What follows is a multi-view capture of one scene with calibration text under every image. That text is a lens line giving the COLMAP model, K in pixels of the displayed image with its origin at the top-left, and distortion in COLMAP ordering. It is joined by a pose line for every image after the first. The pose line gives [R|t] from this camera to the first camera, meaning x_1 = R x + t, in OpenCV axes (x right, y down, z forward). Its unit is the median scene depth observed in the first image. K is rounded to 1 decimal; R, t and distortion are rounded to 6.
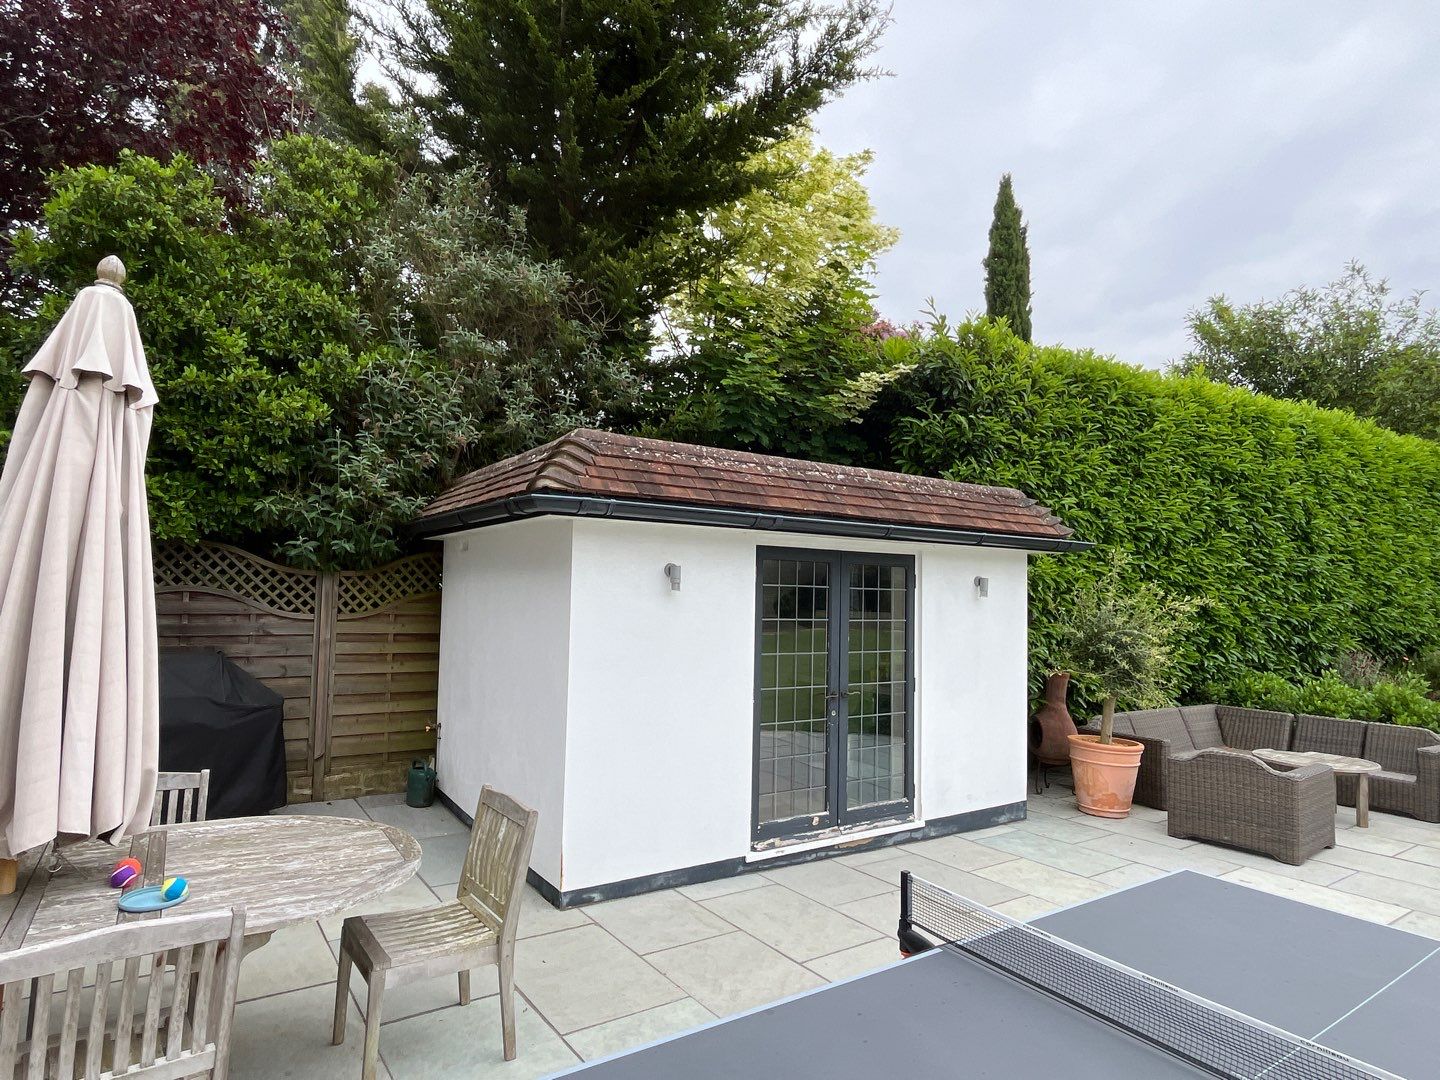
lens RADIAL K [[809.0, 0, 720.0], [0, 809.0, 540.0], [0, 0, 1]] dist [-0.003577, -0.001369]
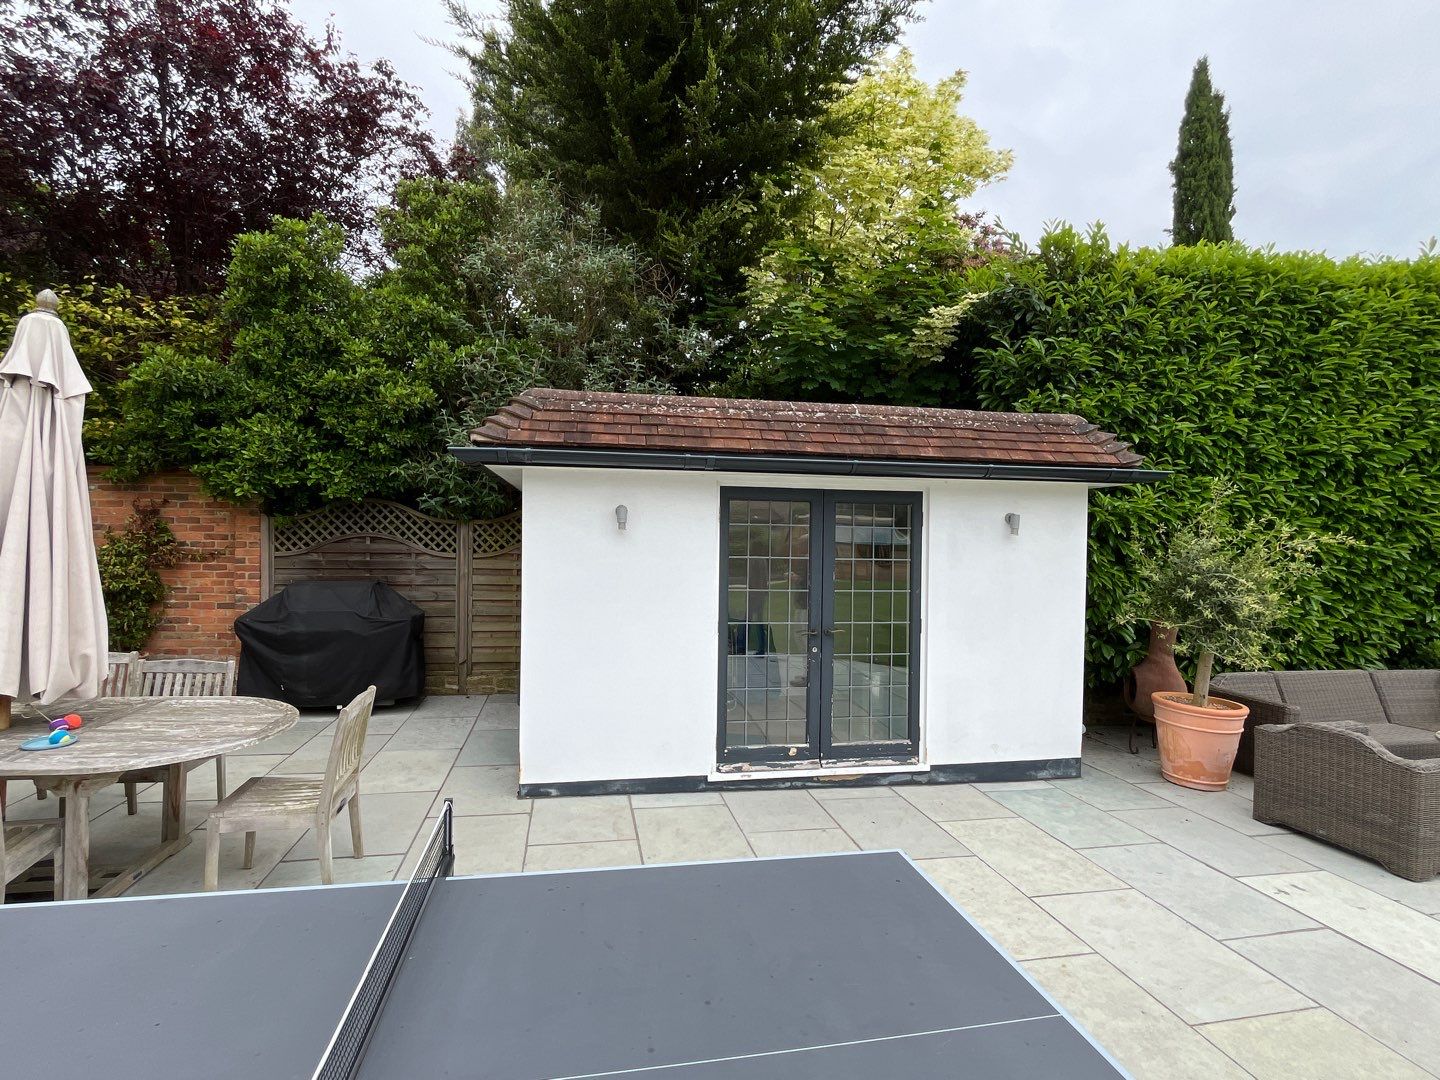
lens RADIAL K [[695.5, 0, 720.0], [0, 695.5, 540.0], [0, 0, 1]] dist [-0.002911, -0.000396]
pose [[0.916990, -0.007768, -0.398836, 0.353669], [0.032027, 0.998017, 0.054196, 0.023759], [0.397624, -0.062471, 0.915420, 0.150347]]
